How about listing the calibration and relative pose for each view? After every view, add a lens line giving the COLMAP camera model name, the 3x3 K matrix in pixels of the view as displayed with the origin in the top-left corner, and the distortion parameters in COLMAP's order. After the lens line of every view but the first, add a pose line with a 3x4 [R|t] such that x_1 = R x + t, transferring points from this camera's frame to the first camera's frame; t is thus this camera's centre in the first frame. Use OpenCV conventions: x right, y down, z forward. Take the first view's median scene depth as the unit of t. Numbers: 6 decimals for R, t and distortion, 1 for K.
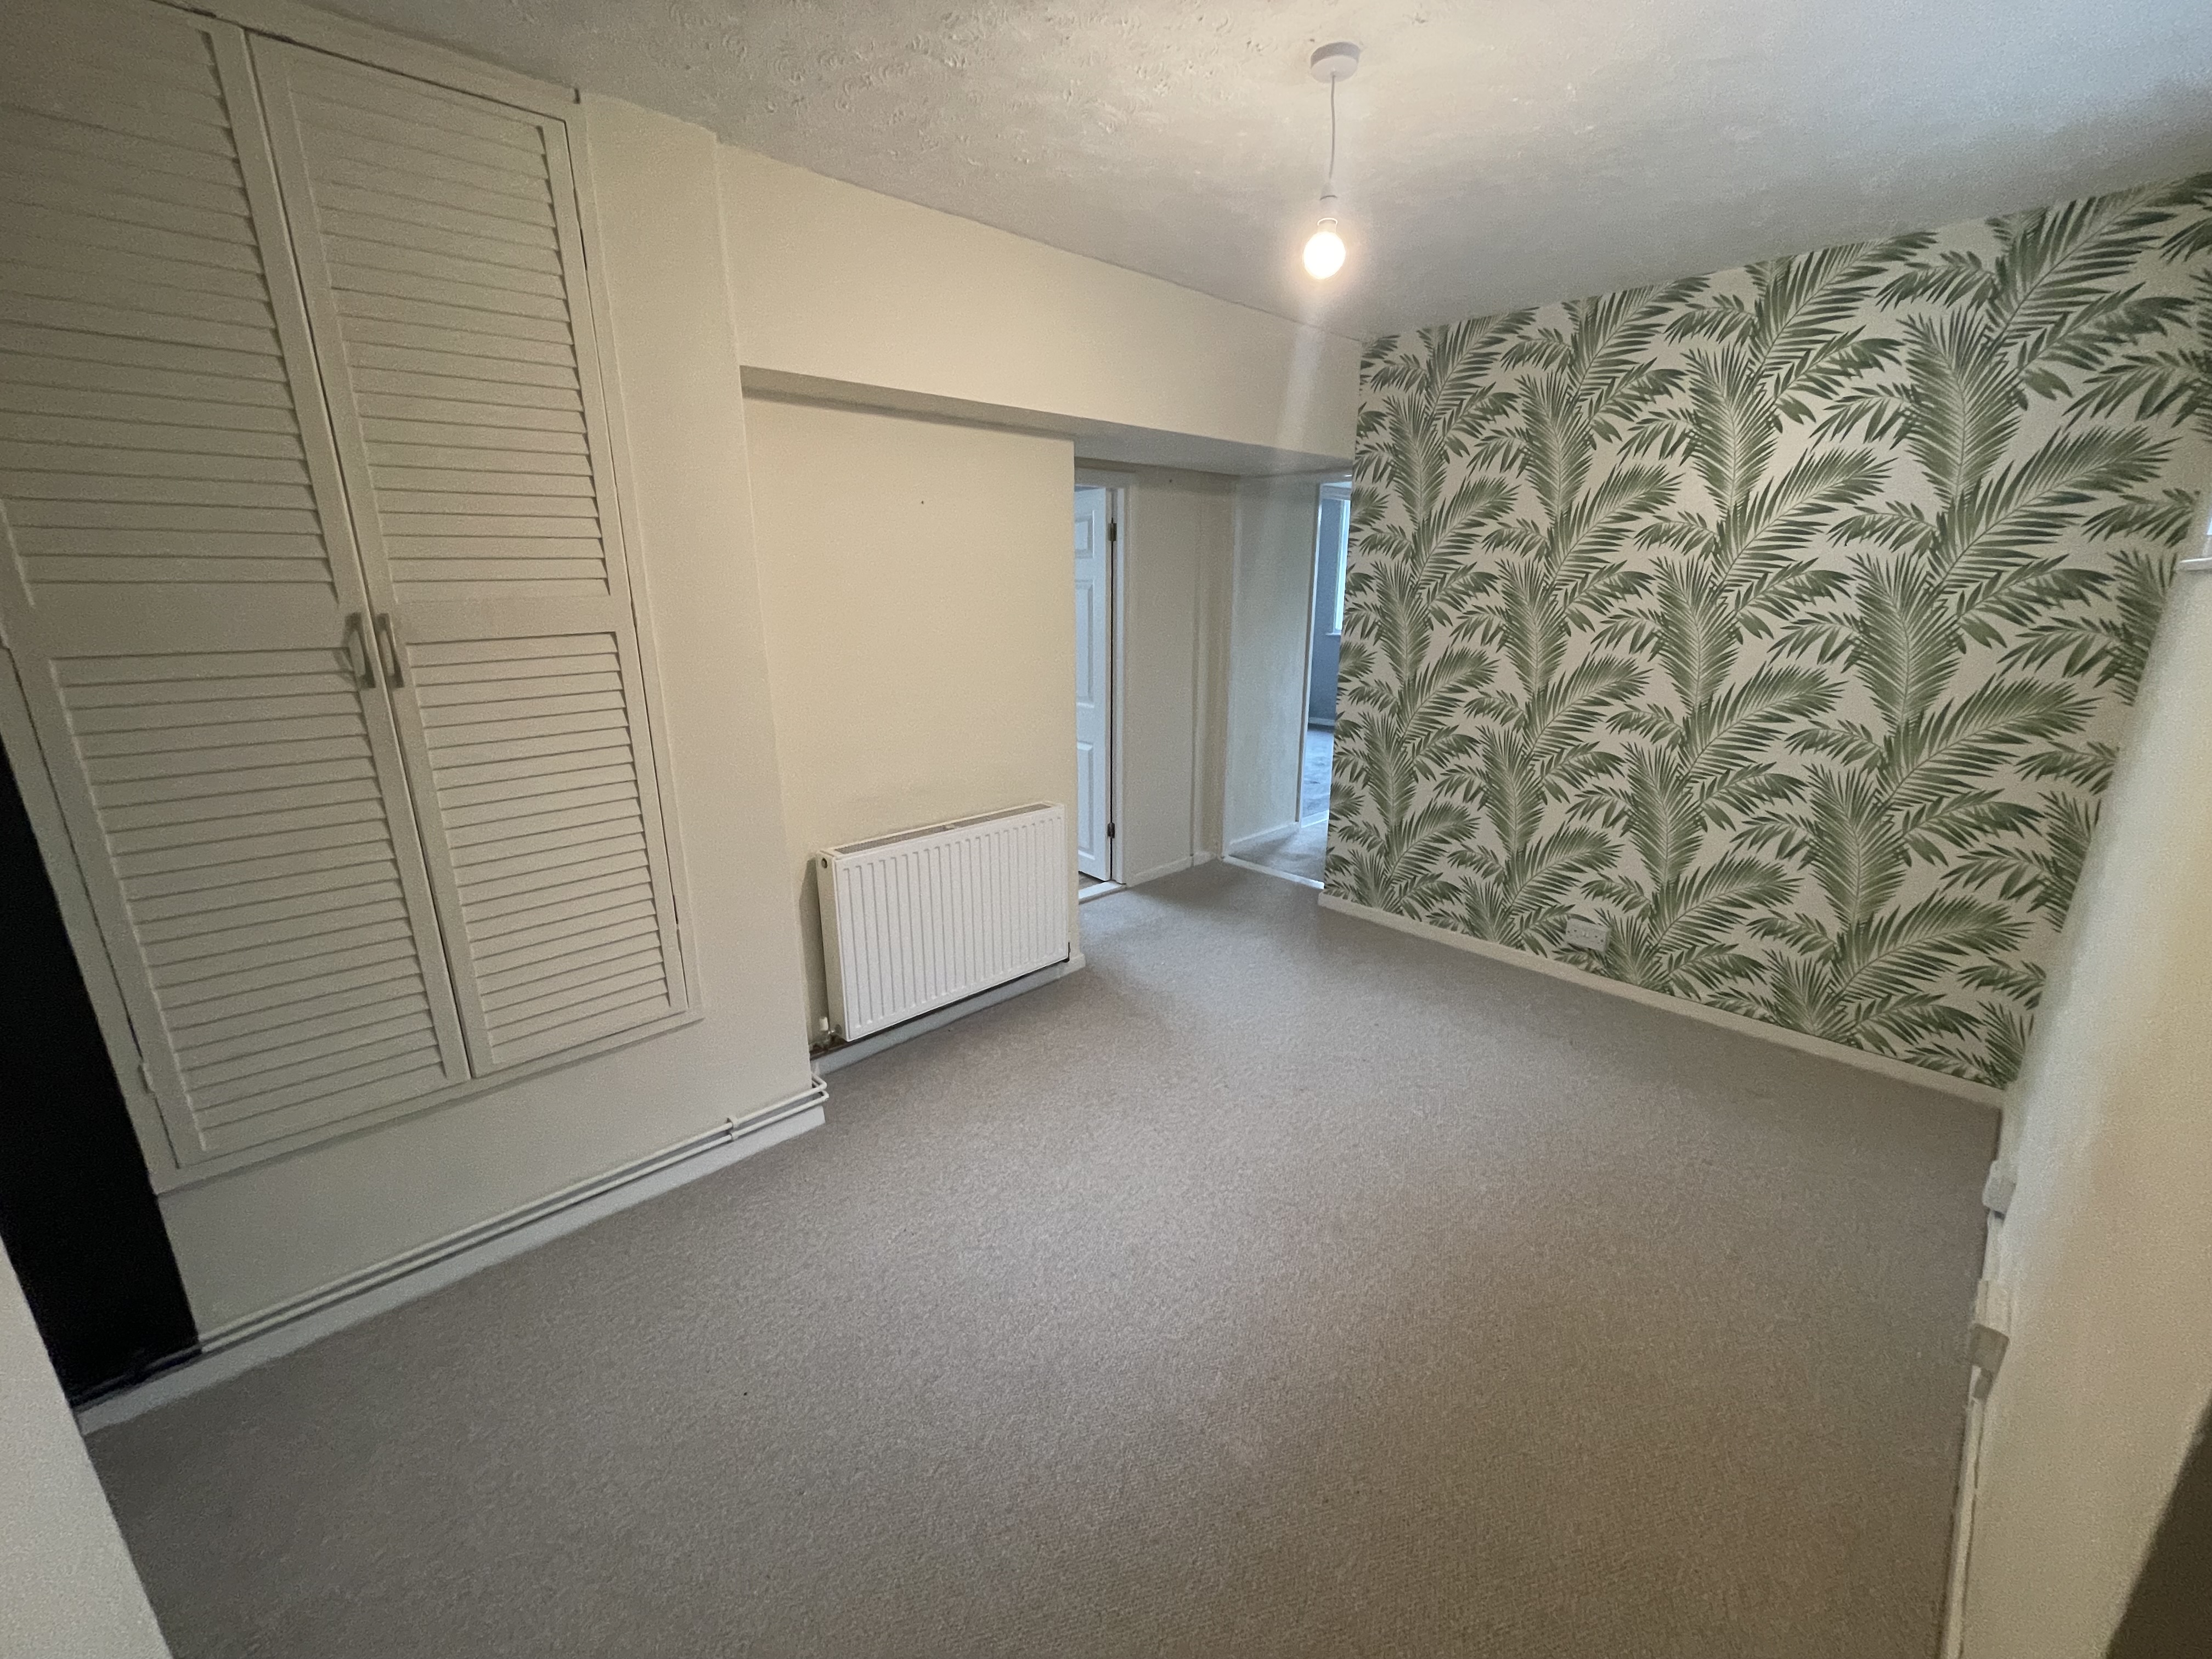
lens RADIAL K [[886.5, 0, 1097.9], [0, 886.5, 825.2], [0, 0, 1]] dist [-0.003583, 0.000715]
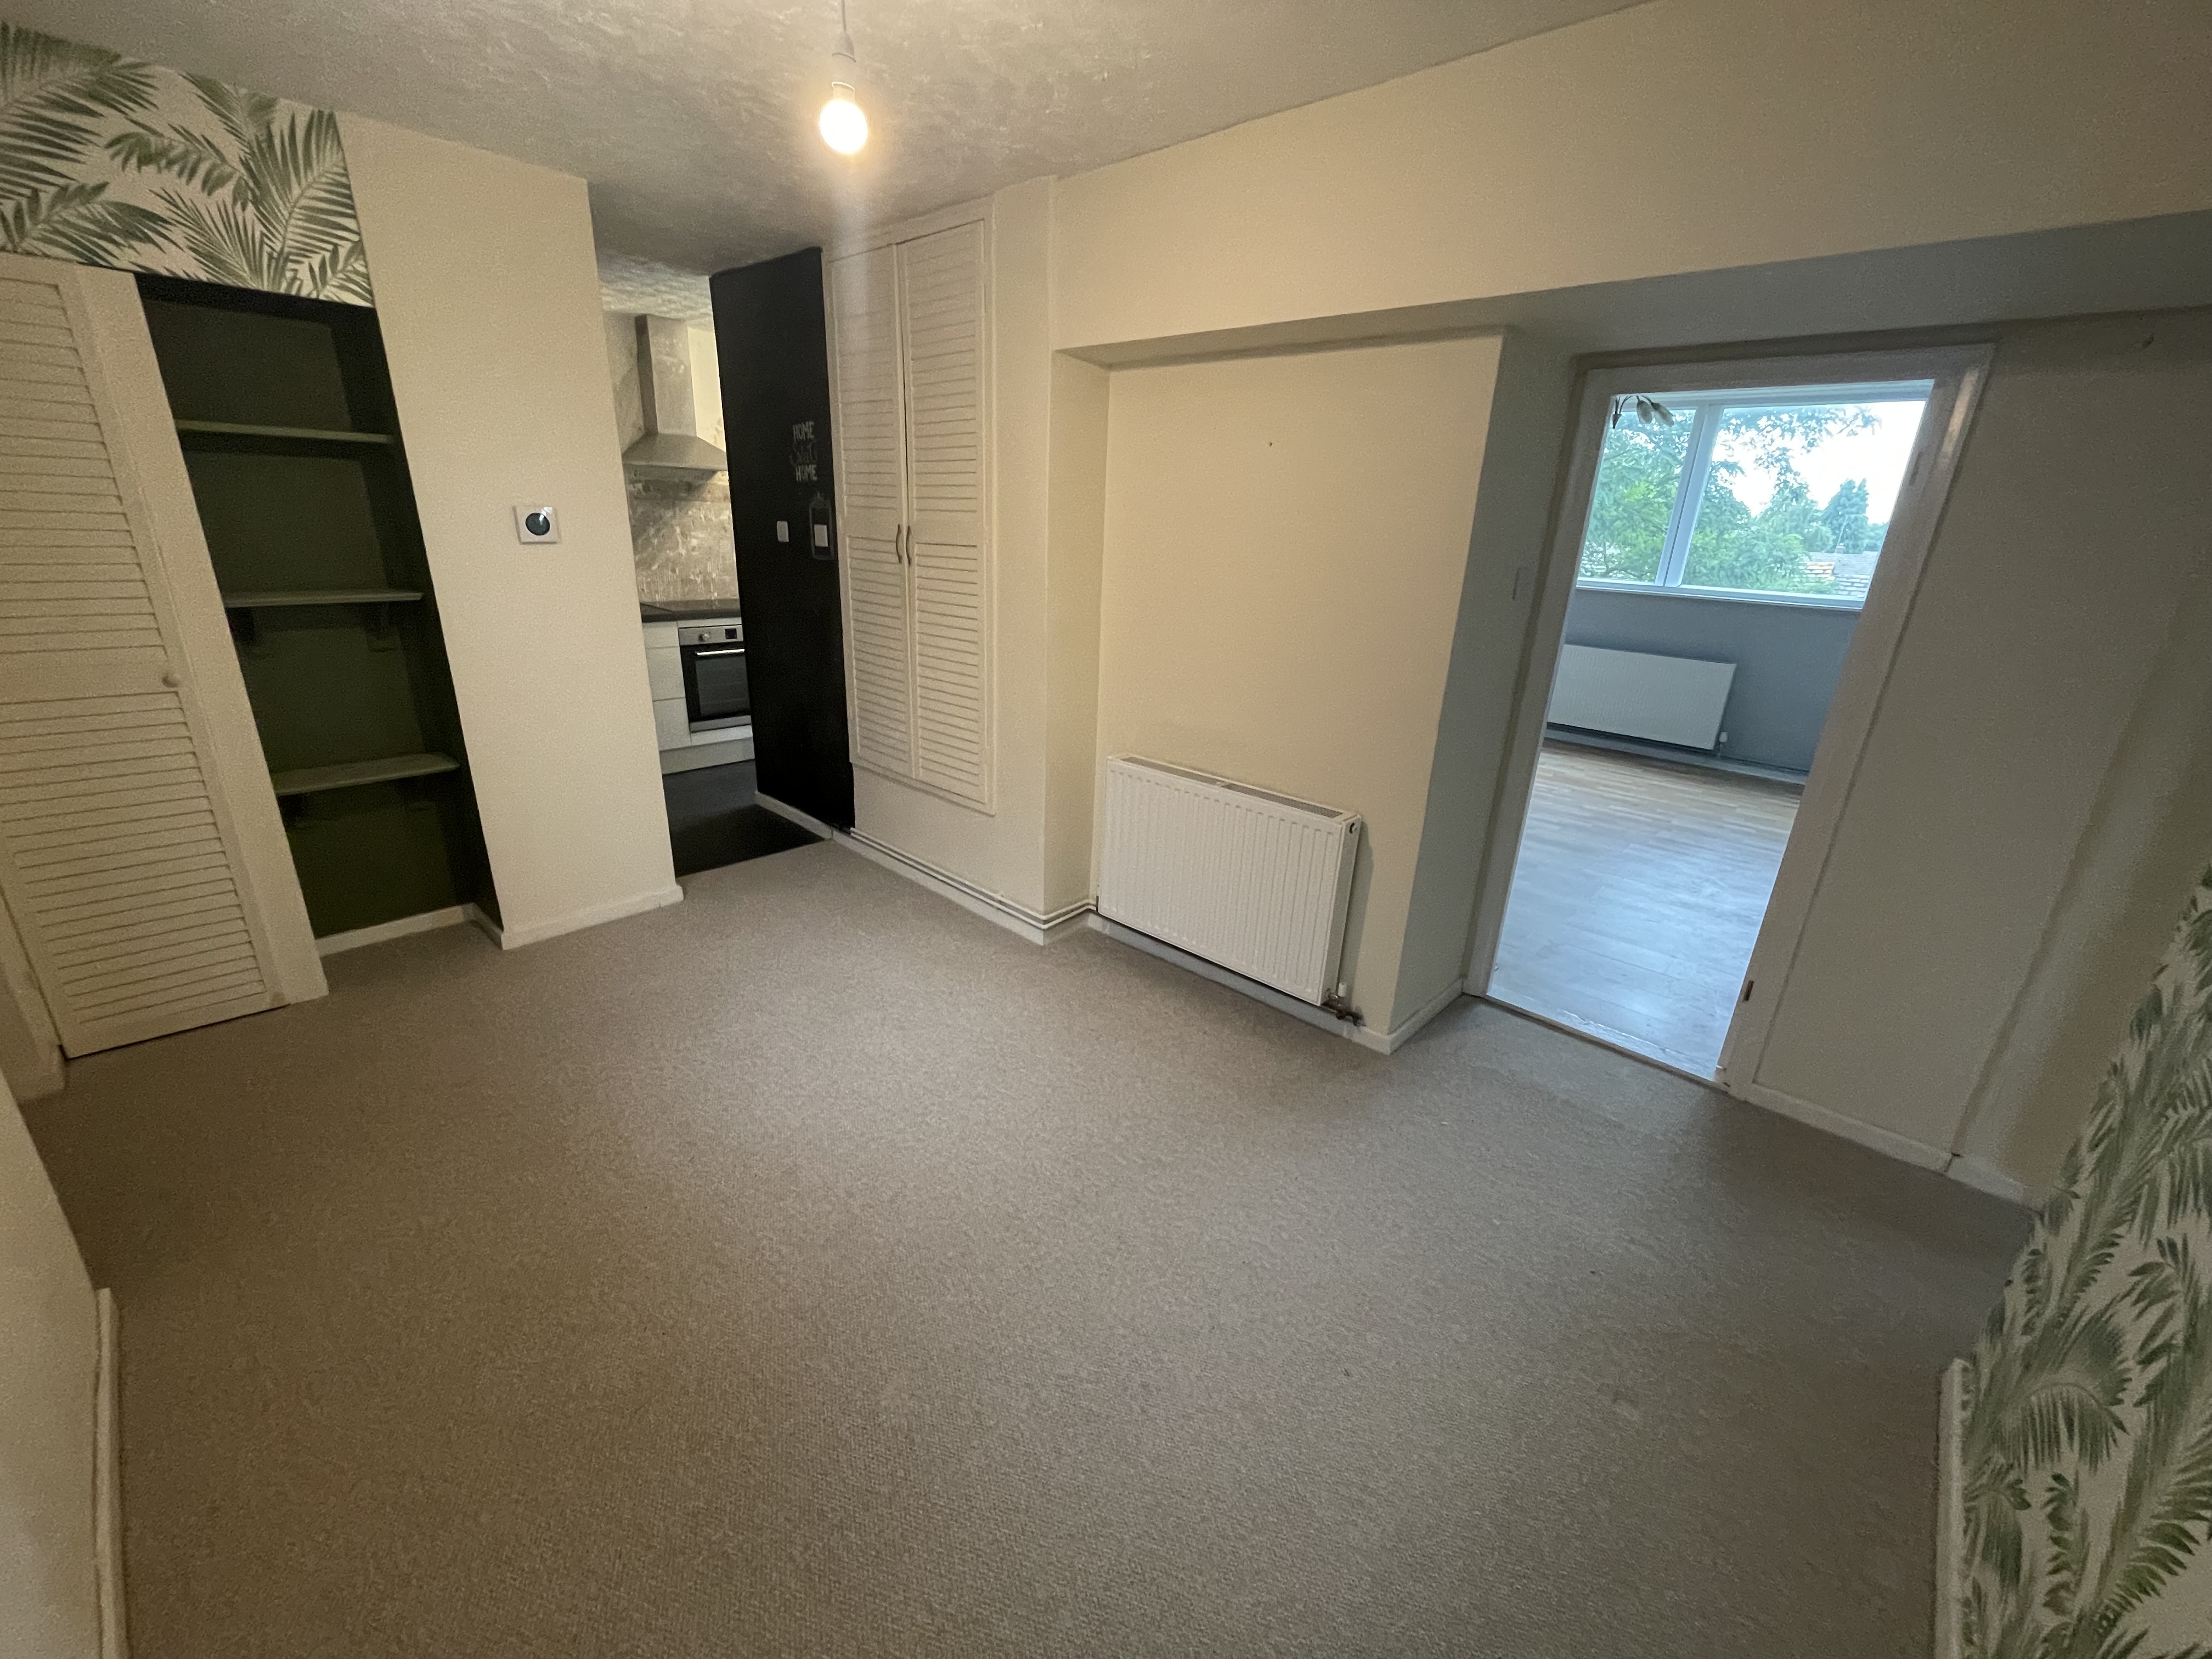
lens RADIAL K [[886.5, 0, 1100.0], [0, 886.5, 837.4], [0, 0, 1]] dist [-0.003583, 0.000715]
pose [[0.060321, 0.346074, -0.936266, 0.621424], [-0.302548, 0.900189, 0.313247, -0.172373], [0.951223, 0.264370, 0.159005, 0.607360]]
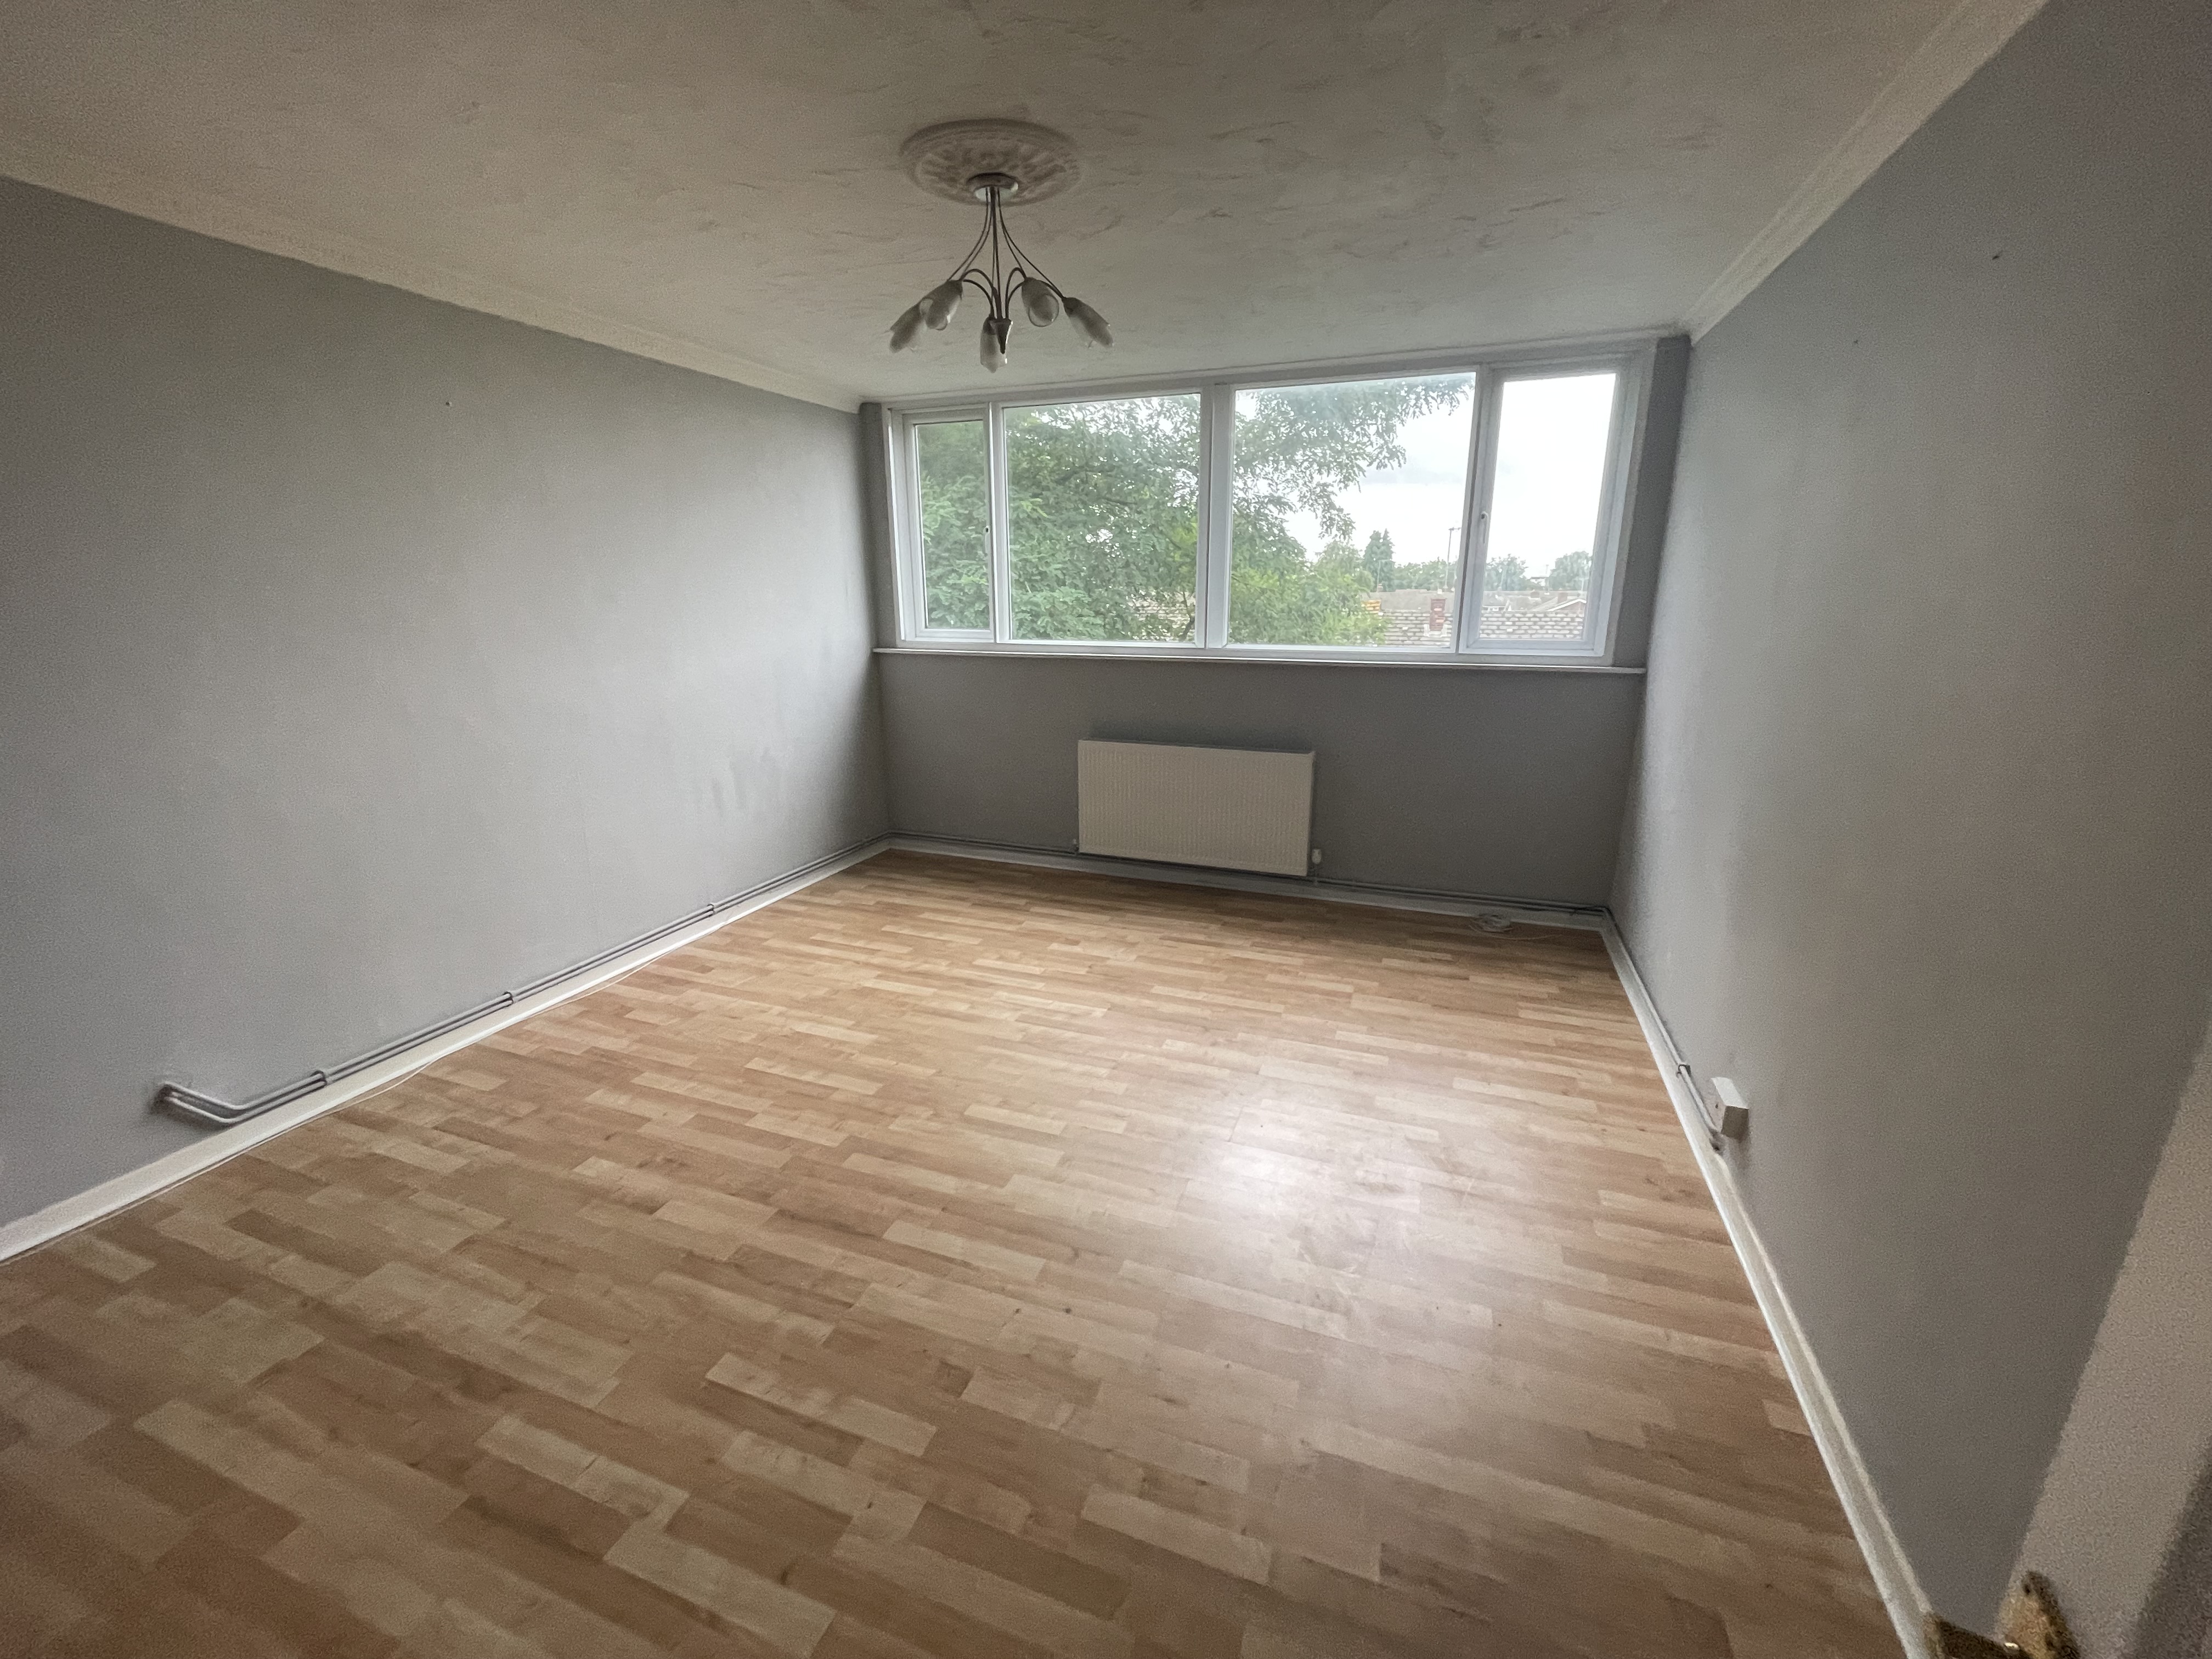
lens RADIAL K [[886.5, 0, 1118.7], [0, 886.5, 824.7], [0, 0, 1]] dist [-0.003583, 0.000715]
pose [[0.441766, 0.240836, -0.864199, -0.094674], [-0.246213, 0.958853, 0.141353, -0.321407], [0.862683, 0.150332, 0.482886, 1.181470]]
